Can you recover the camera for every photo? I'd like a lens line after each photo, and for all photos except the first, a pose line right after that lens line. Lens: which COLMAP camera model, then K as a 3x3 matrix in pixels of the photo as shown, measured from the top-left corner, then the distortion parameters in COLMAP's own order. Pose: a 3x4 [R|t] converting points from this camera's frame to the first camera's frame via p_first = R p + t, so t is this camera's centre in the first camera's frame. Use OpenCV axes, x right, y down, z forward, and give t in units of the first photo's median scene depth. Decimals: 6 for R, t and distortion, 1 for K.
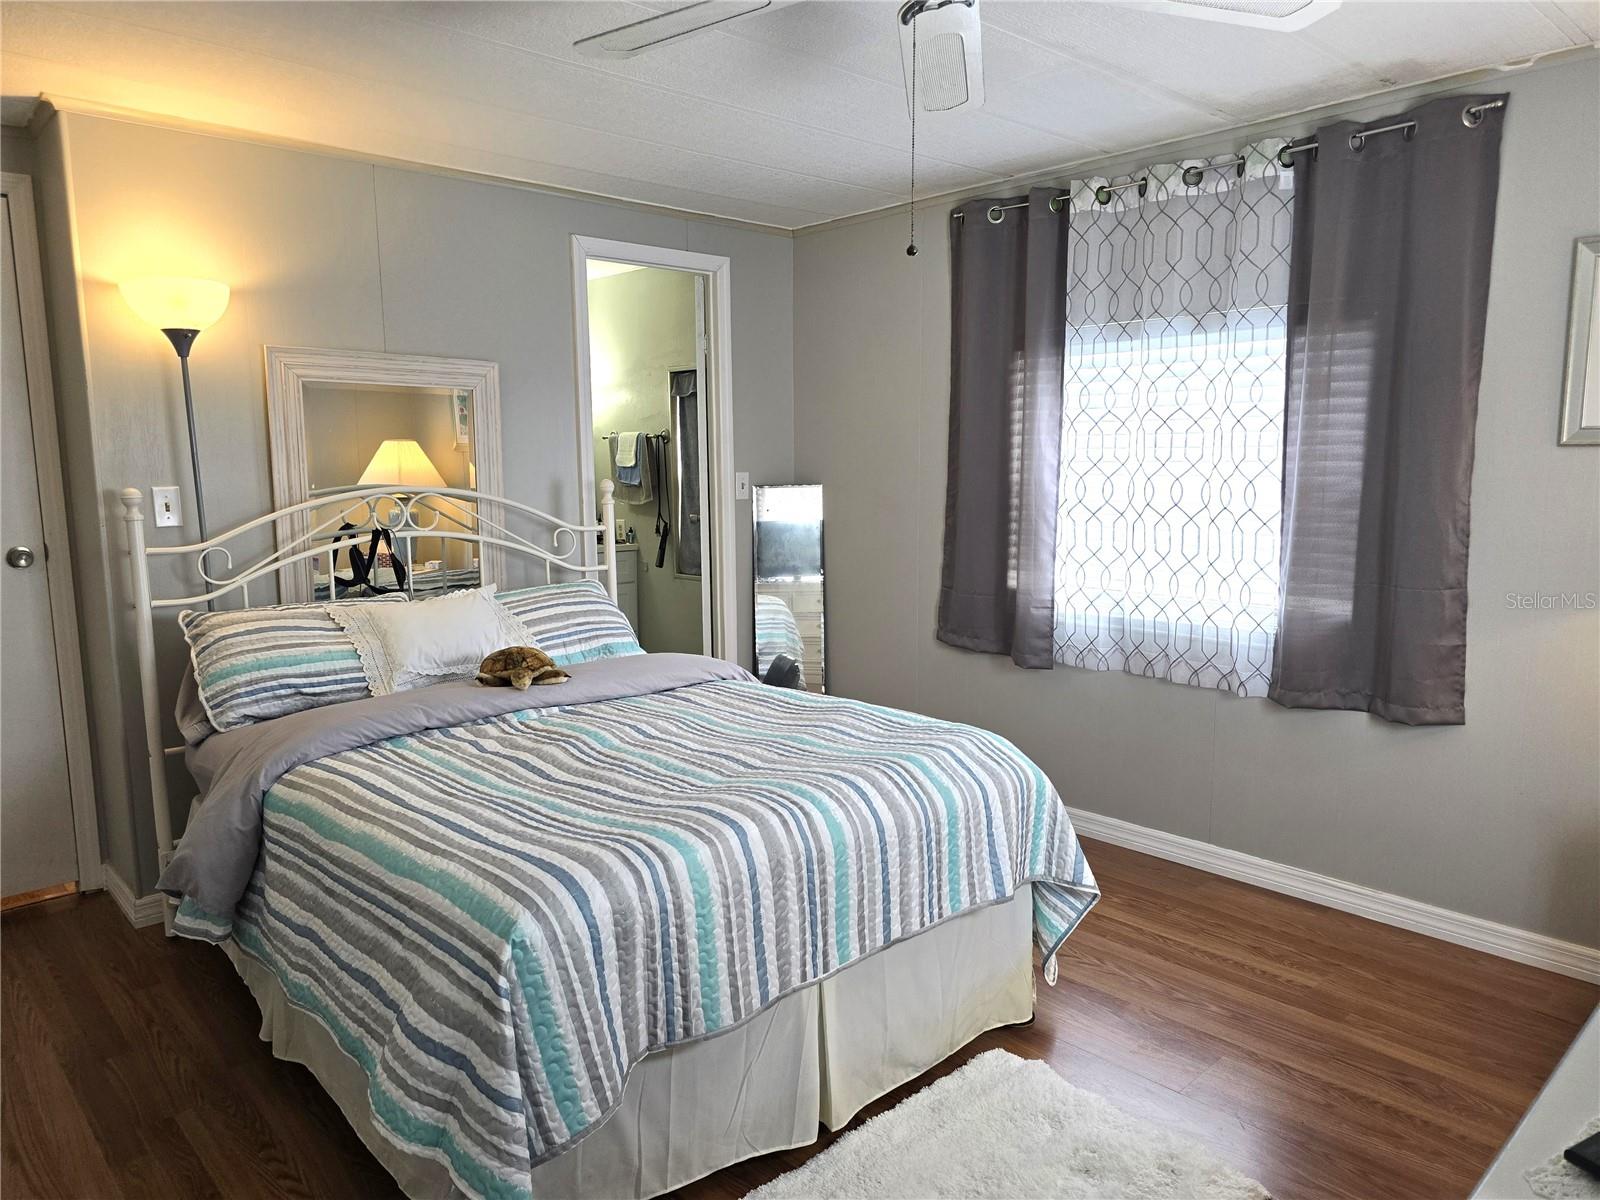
lens RADIAL K [[1067.0, 0, 800.0], [0, 1067.0, 600.0], [0, 0, 1]] dist [0.049136, -0.042342]
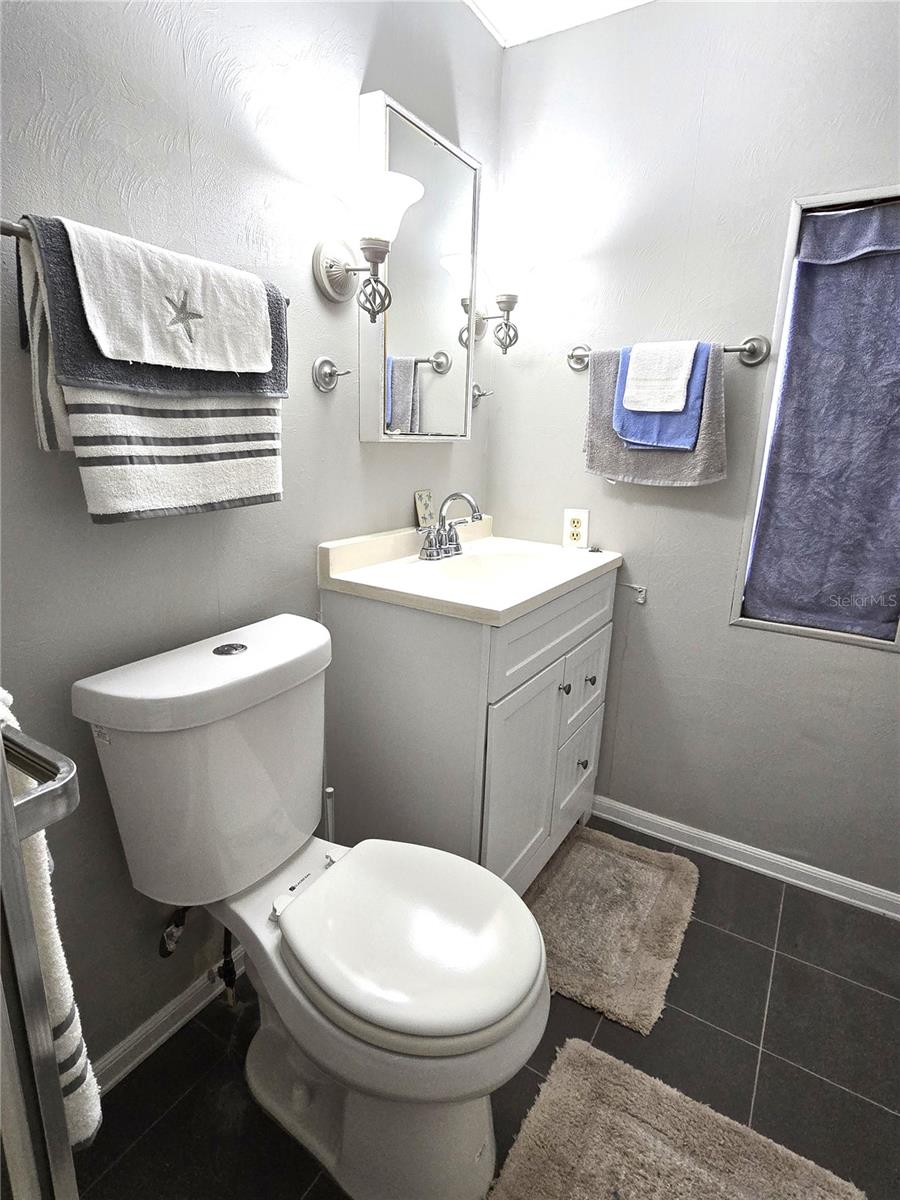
lens RADIAL K [[619.6, 0, 455.2], [0, 619.6, 593.6], [0, 0, 1]] dist [-0.002278, -0.000542]
pose [[0.963252, -0.025754, 0.267363, -0.341003], [-0.006997, 0.992649, 0.120825, -0.073496], [-0.268510, -0.118255, 0.955991, 0.734751]]
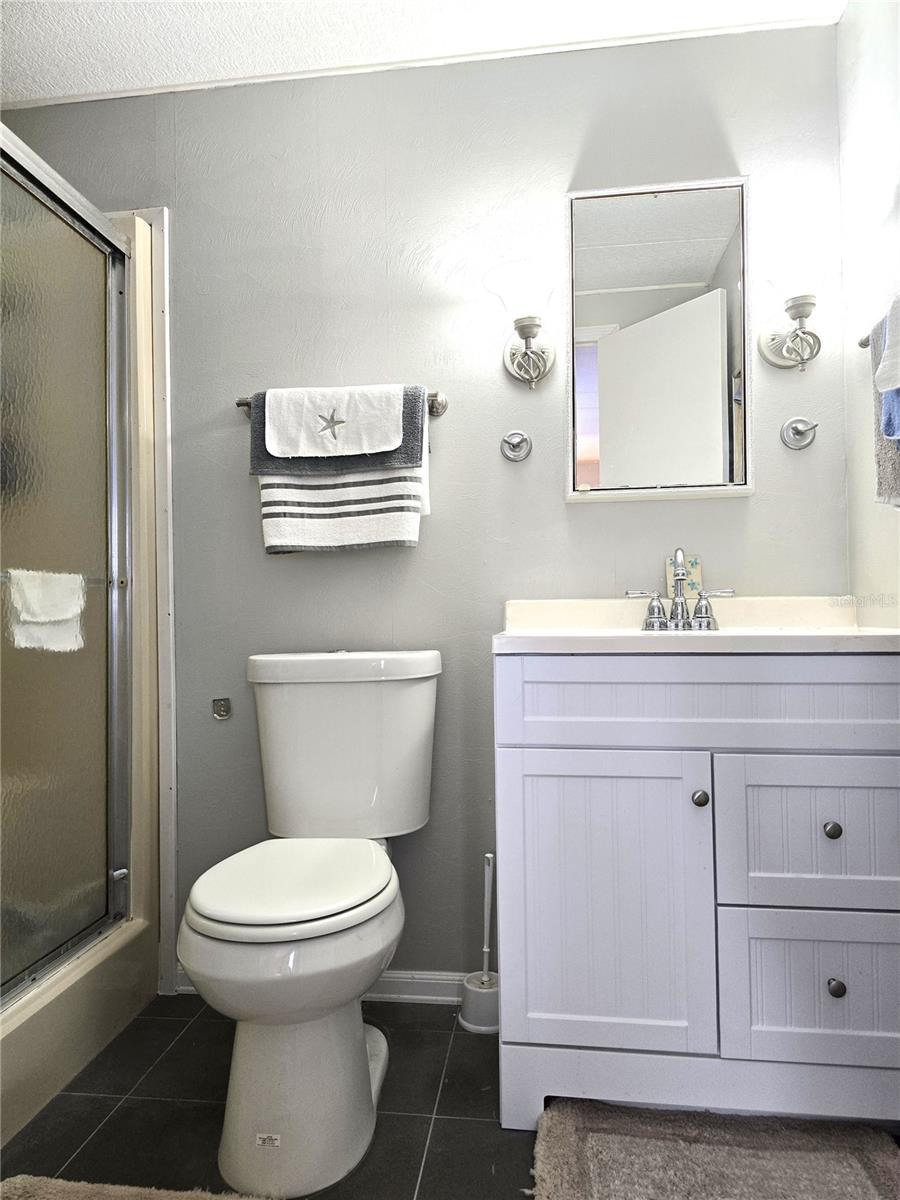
lens RADIAL K [[805.2, 0, 450.0], [0, 805.2, 600.0], [0, 0, 1]] dist [0.056215, -0.044022]
pose [[0.643276, -0.010506, -0.765562, -0.063186], [-0.097018, 0.990727, -0.095117, -0.025150], [0.759463, 0.135459, 0.636292, 0.757432]]
